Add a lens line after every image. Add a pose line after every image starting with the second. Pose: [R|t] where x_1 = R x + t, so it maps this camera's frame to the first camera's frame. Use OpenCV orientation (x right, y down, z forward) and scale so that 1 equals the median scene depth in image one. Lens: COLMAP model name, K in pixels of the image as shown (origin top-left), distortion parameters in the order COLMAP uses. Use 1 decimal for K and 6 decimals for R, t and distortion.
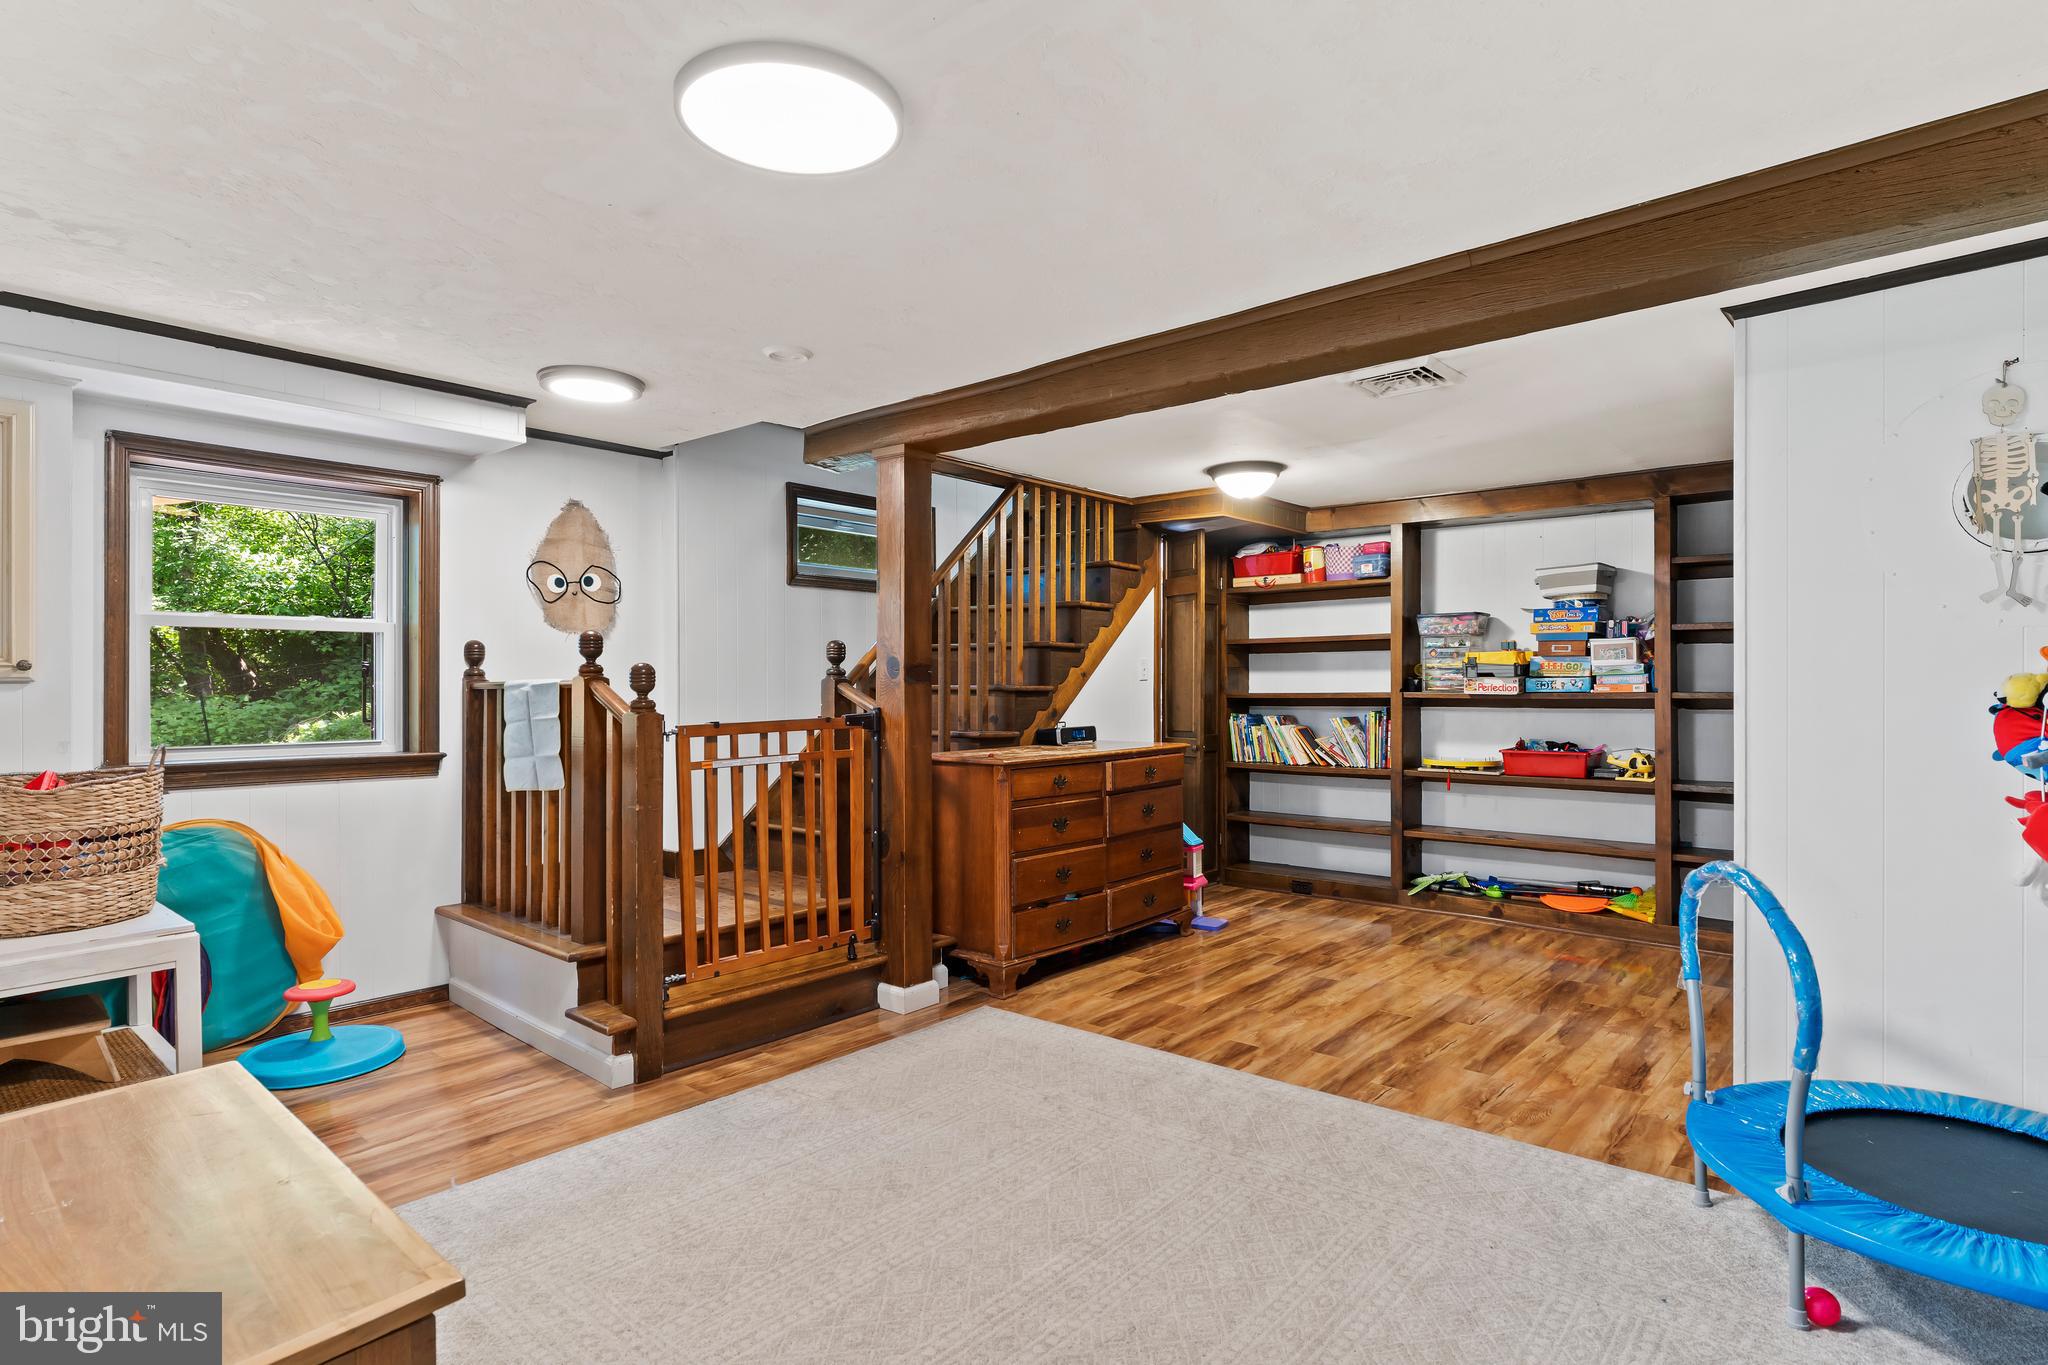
lens RADIAL K [[1062.2, 0, 1029.5], [0, 1062.2, 685.6], [0, 0, 1]] dist [0.003056, 0.001010]
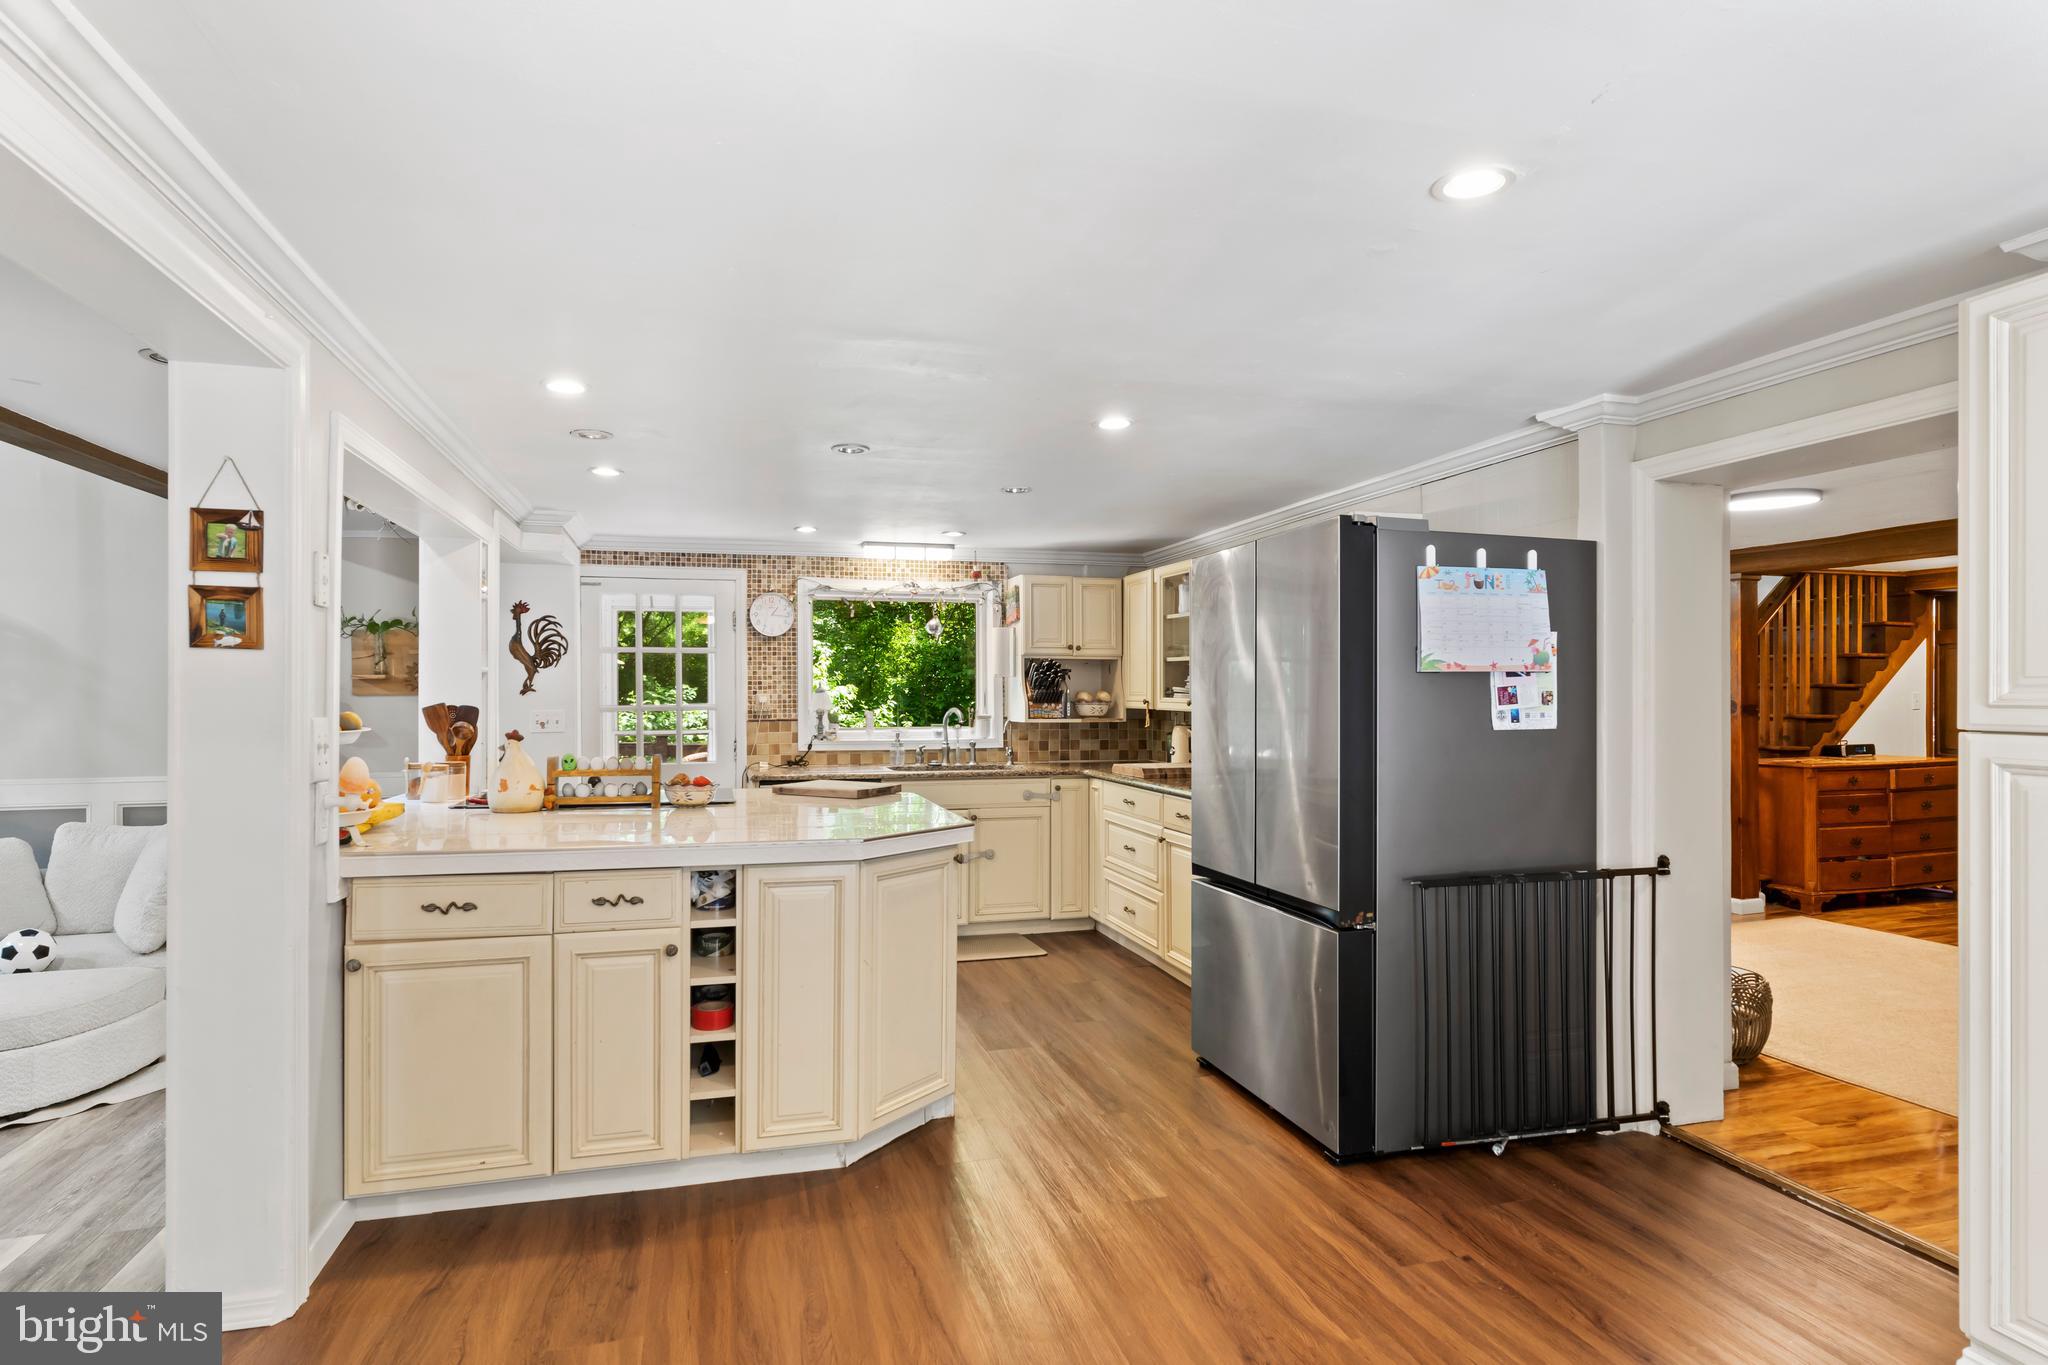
lens RADIAL K [[1062.2, 0, 1002.8], [0, 1062.2, 699.6], [0, 0, 1]] dist [0.003056, 0.001010]
pose [[0.844561, -0.000437, -0.535460, -0.163749], [0.004557, 0.999969, 0.006371, -0.035855], [0.535441, -0.007821, 0.844537, -0.830241]]
